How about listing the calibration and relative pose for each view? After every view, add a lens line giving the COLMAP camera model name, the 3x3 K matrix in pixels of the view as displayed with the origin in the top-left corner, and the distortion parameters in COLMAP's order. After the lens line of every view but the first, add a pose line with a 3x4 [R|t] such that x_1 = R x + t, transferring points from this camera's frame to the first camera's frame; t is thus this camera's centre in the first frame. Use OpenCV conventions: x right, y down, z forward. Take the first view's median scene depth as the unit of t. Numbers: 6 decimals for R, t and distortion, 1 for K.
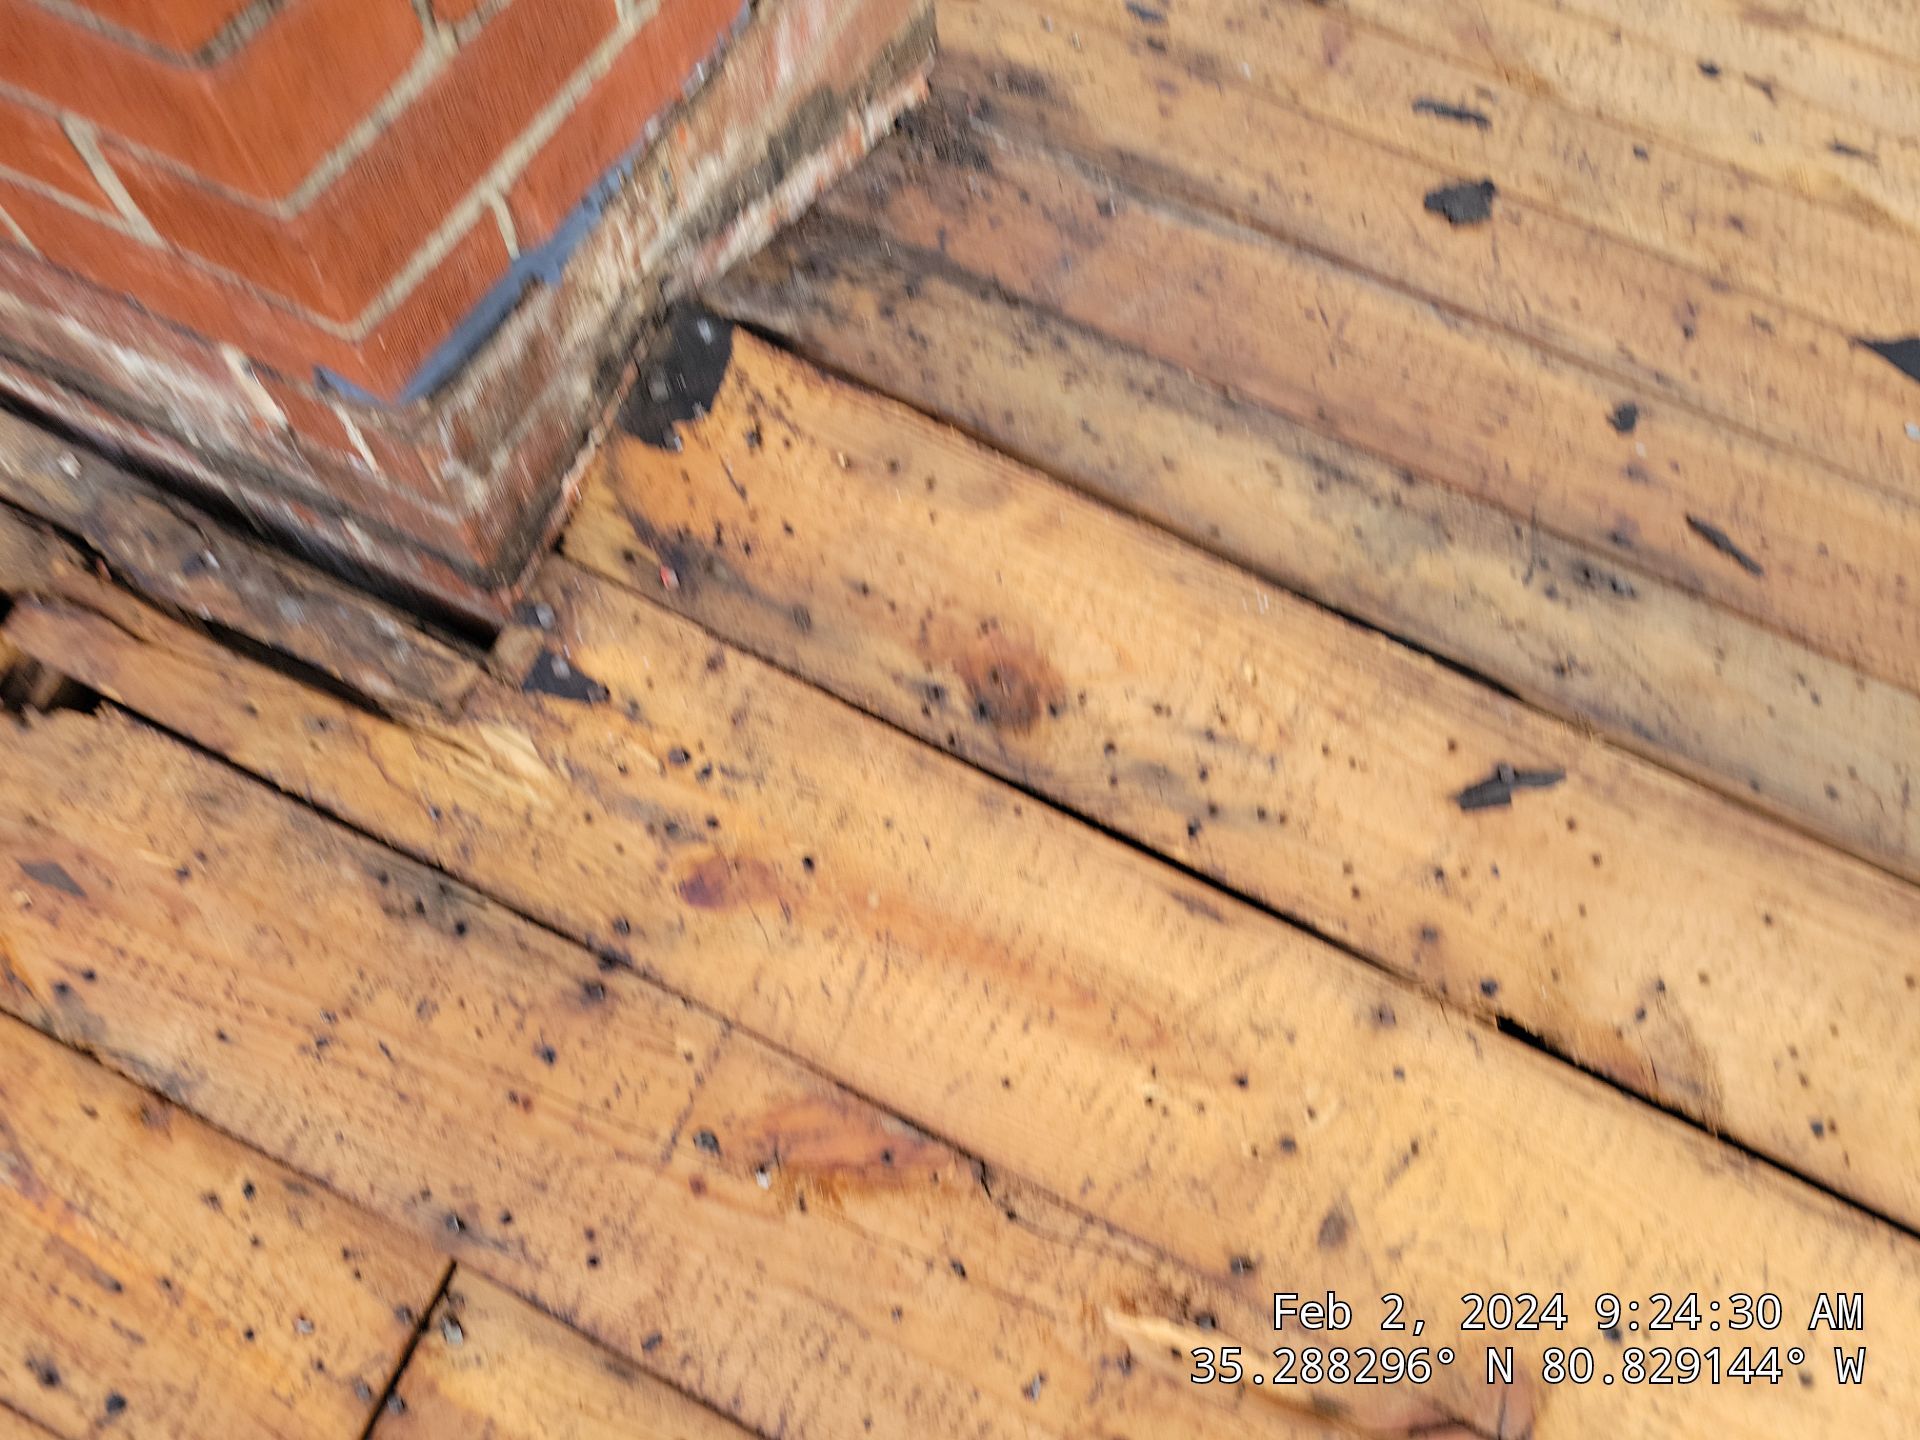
lens RADIAL K [[1470.2, 0, 1053.8], [0, 1470.2, 732.6], [0, 0, 1]] dist [0.018686, 0.009614]
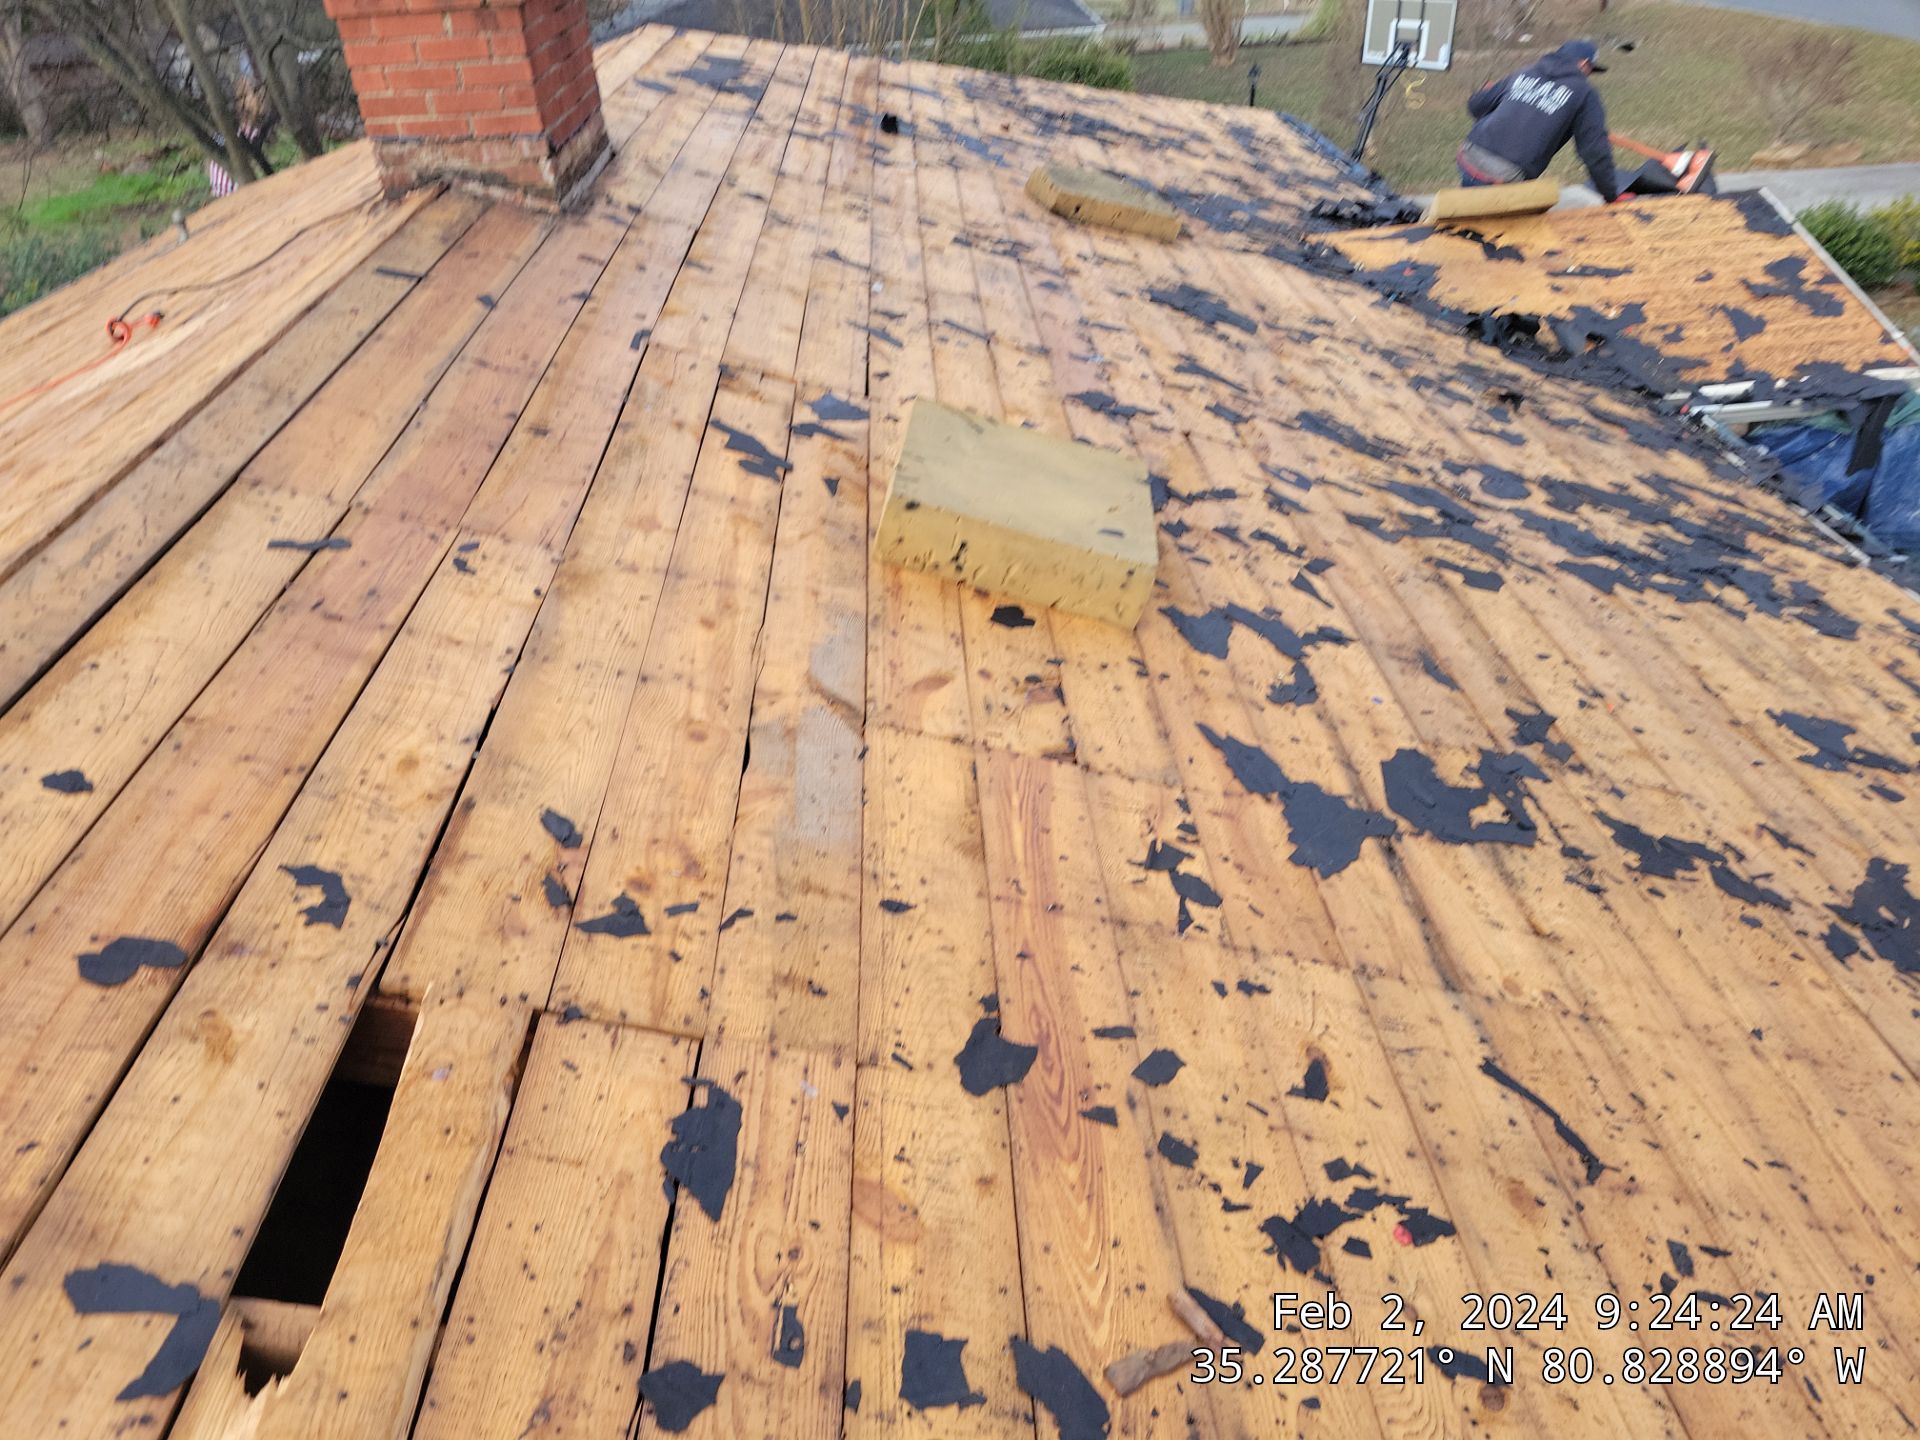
lens RADIAL K [[1420.5, 0, 981.0], [0, 1420.5, 751.4], [0, 0, 1]] dist [0.053717, -0.028829]
pose [[0.483294, 0.376018, -0.790593, 5.478082], [-0.767858, 0.615826, -0.176499, 0.394644], [0.420501, 0.692364, 0.586354, 0.208019]]
